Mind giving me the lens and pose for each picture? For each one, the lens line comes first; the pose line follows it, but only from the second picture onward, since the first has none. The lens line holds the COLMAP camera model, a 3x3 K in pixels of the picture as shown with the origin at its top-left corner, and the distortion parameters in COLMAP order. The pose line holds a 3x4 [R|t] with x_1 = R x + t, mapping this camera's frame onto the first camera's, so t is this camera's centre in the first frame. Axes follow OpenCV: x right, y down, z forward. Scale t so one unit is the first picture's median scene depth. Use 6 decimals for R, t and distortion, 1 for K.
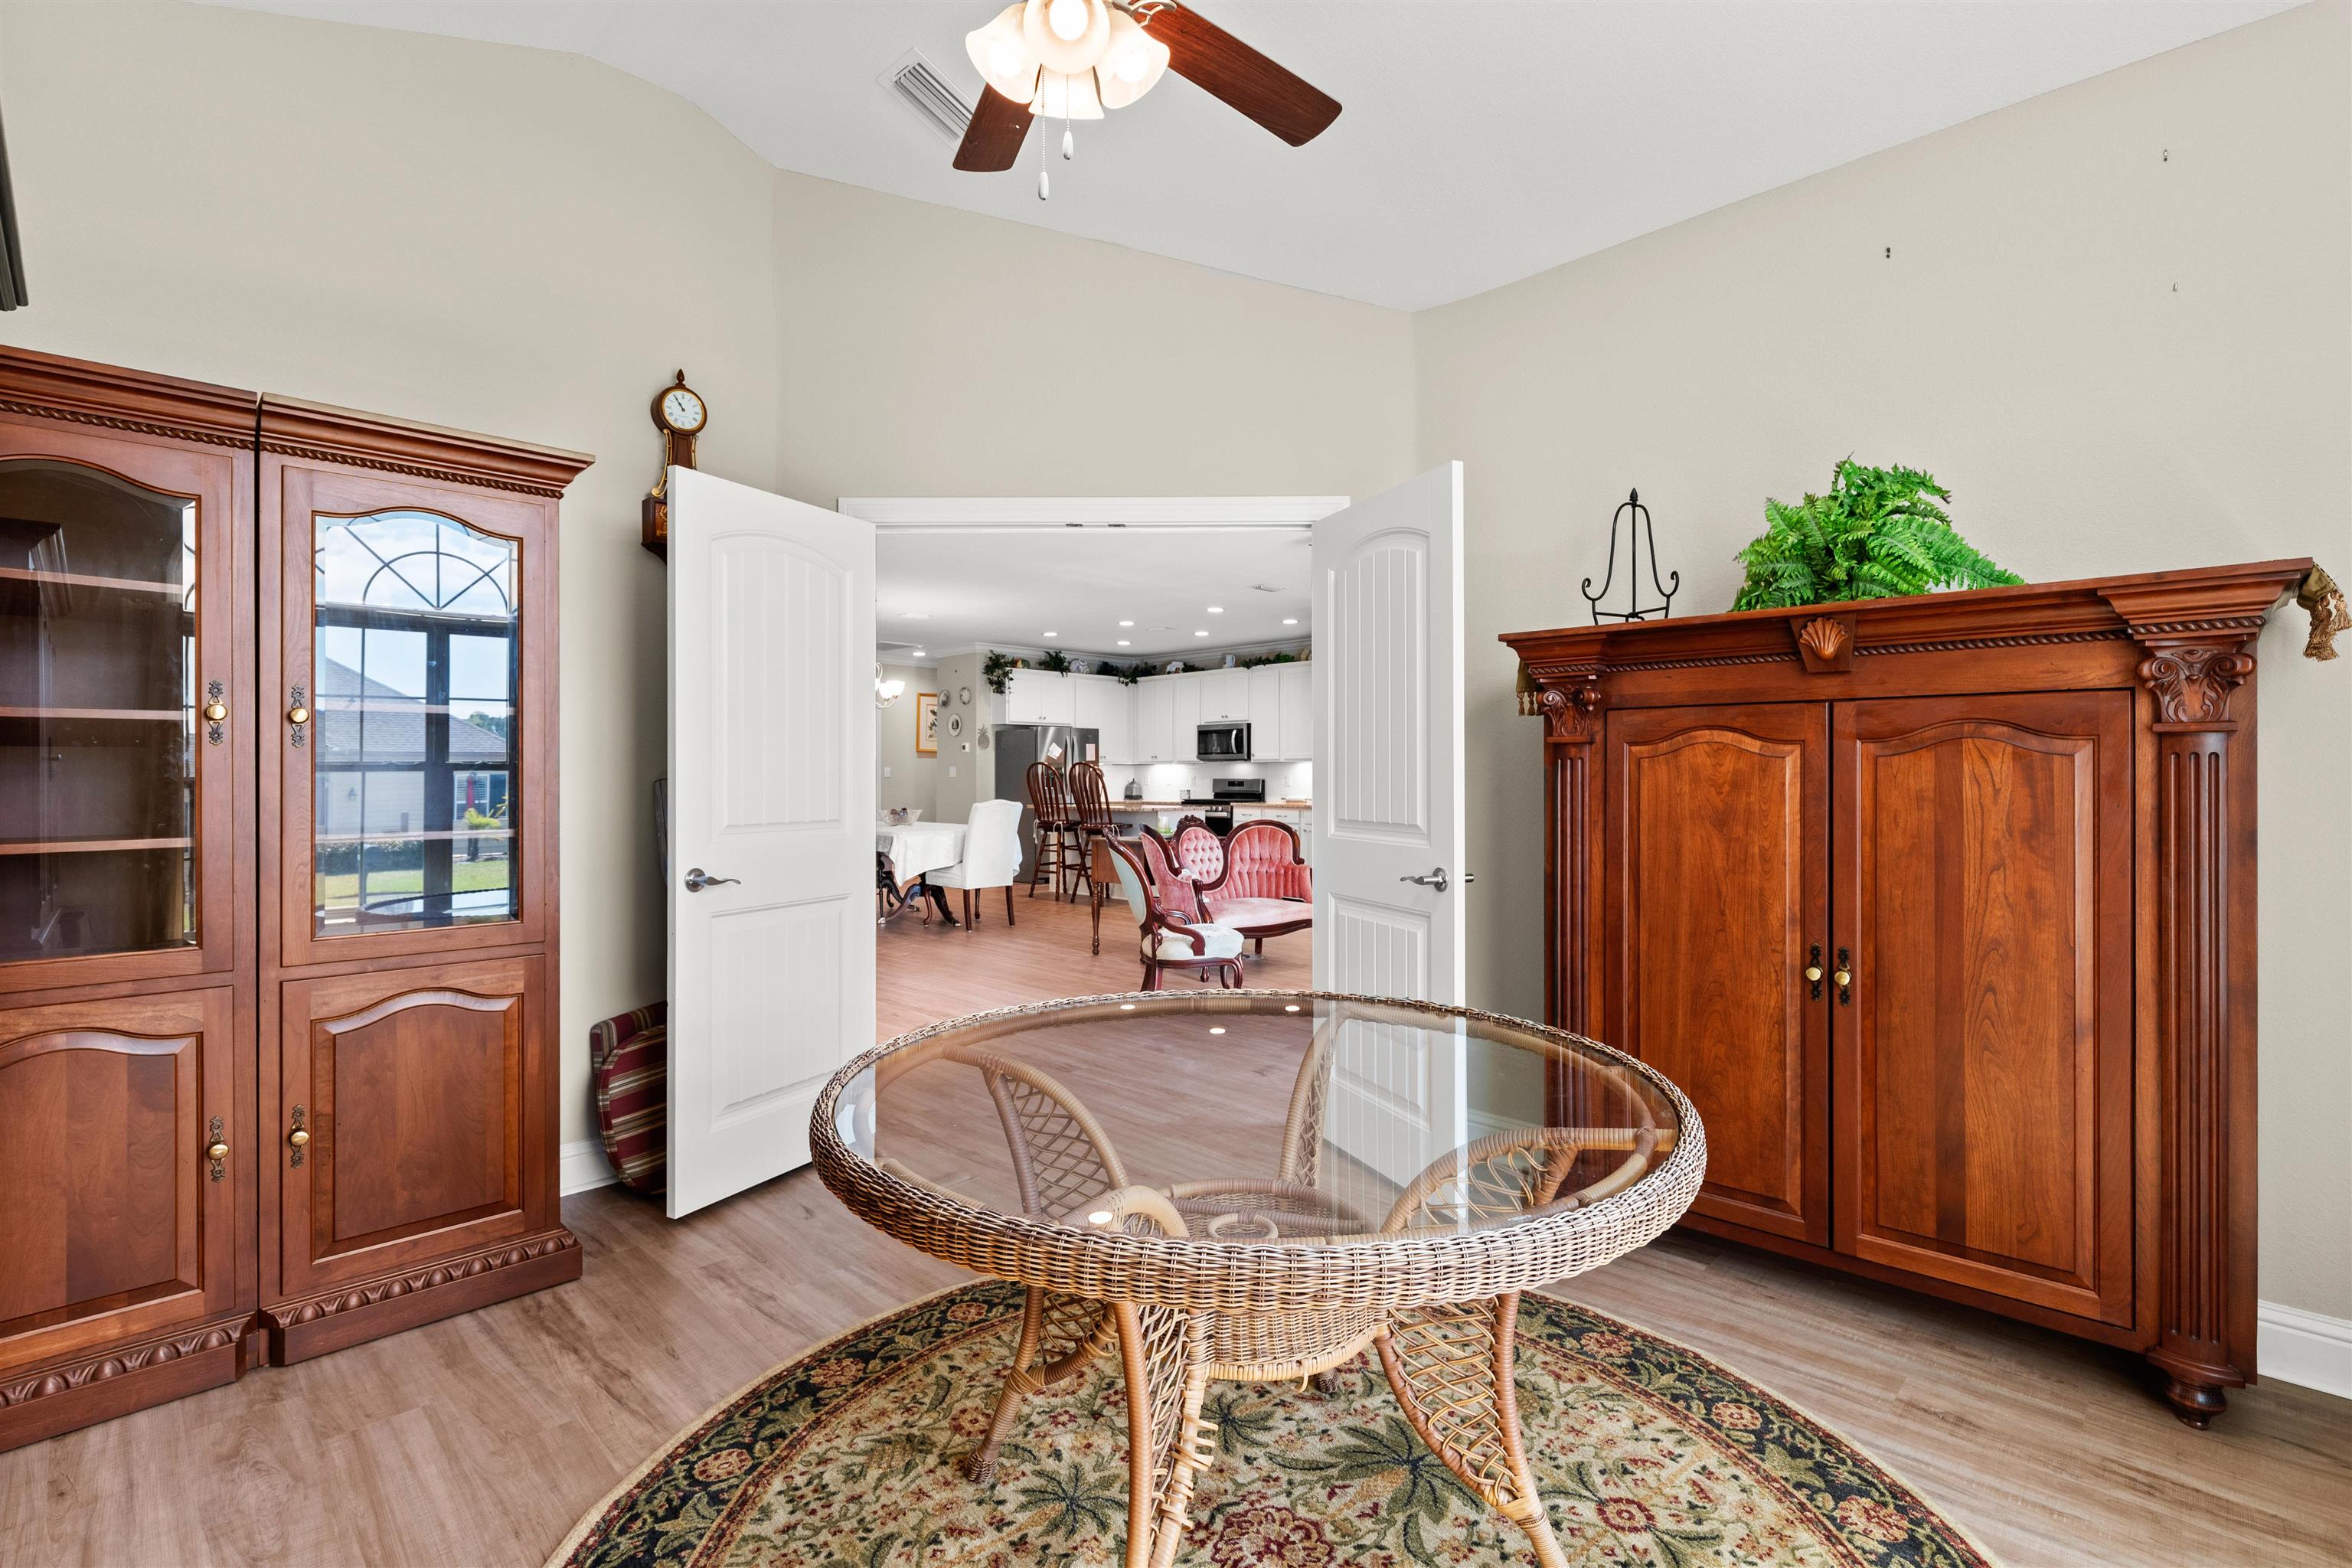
lens RADIAL K [[1084.3, 0, 1169.8], [0, 1084.3, 757.0], [0, 0, 1]] dist [0.005521, -0.000143]
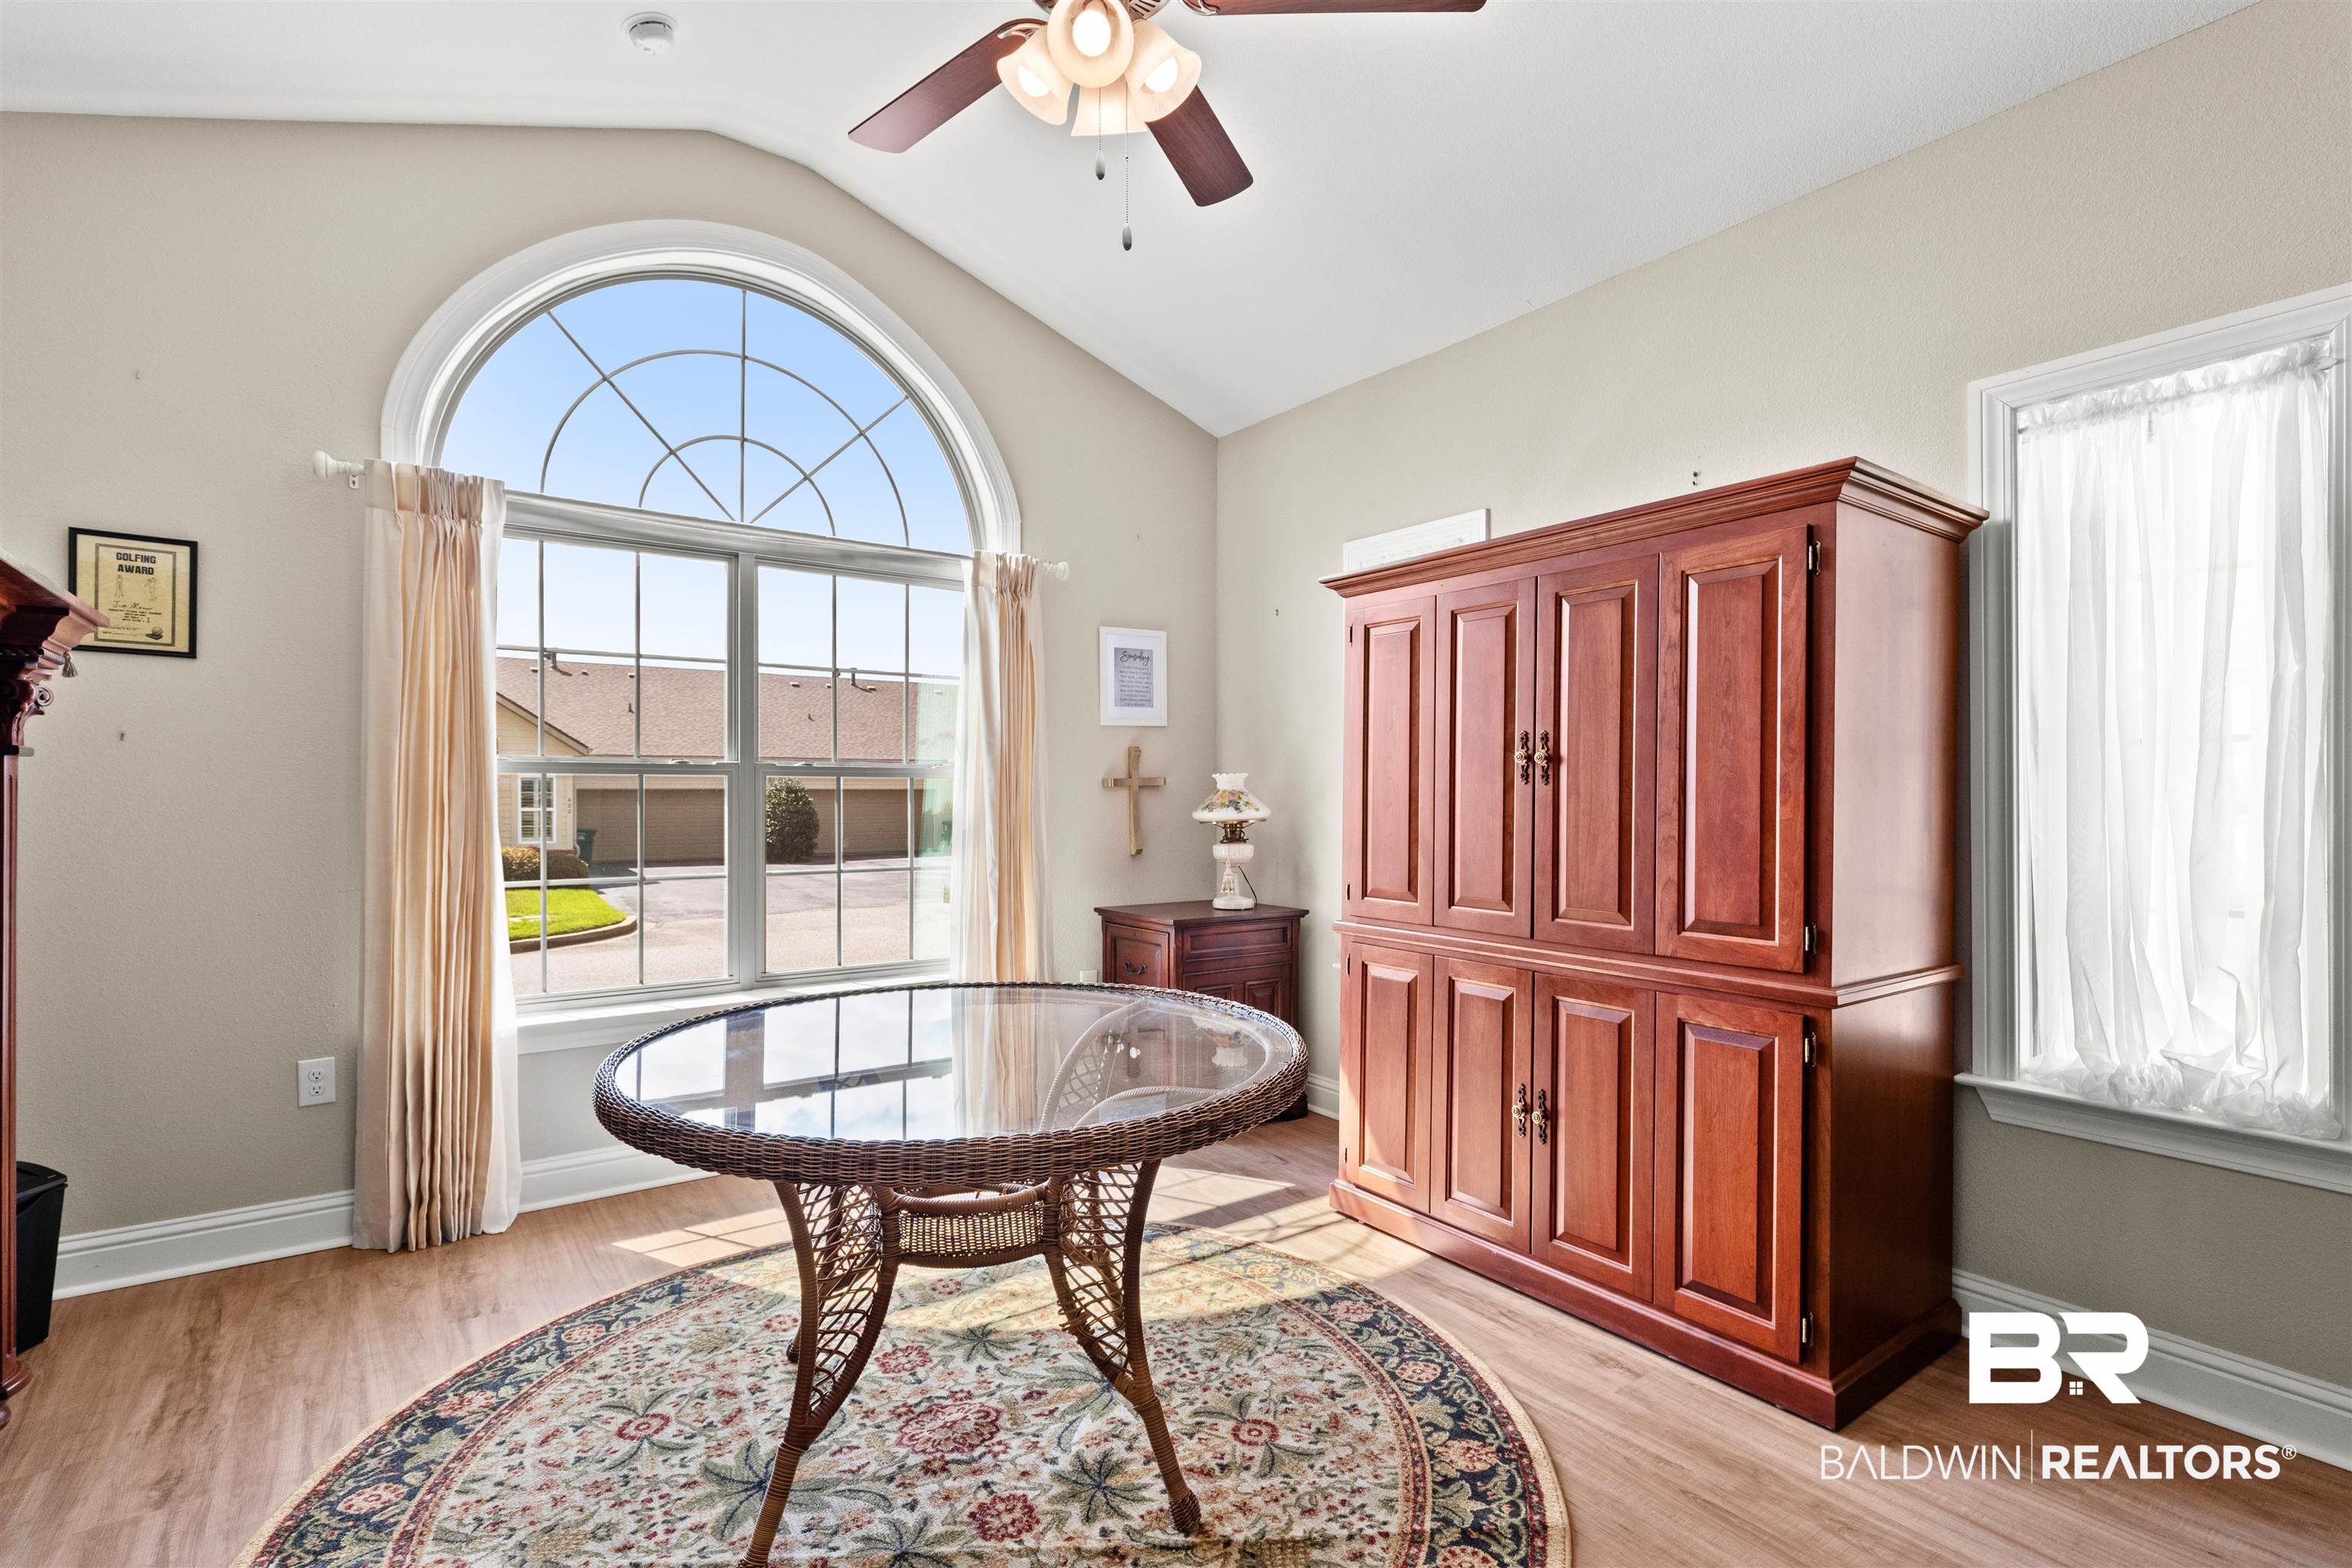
lens RADIAL K [[1089.0, 0, 1175.4], [0, 1089.0, 793.9], [0, 0, 1]] dist [0.001034, 0.000016]
pose [[-0.986993, 0.000566, 0.160761, -0.048608], [-0.001417, 0.999924, -0.012225, 0.003628], [-0.160755, -0.012294, -0.986918, 0.297235]]
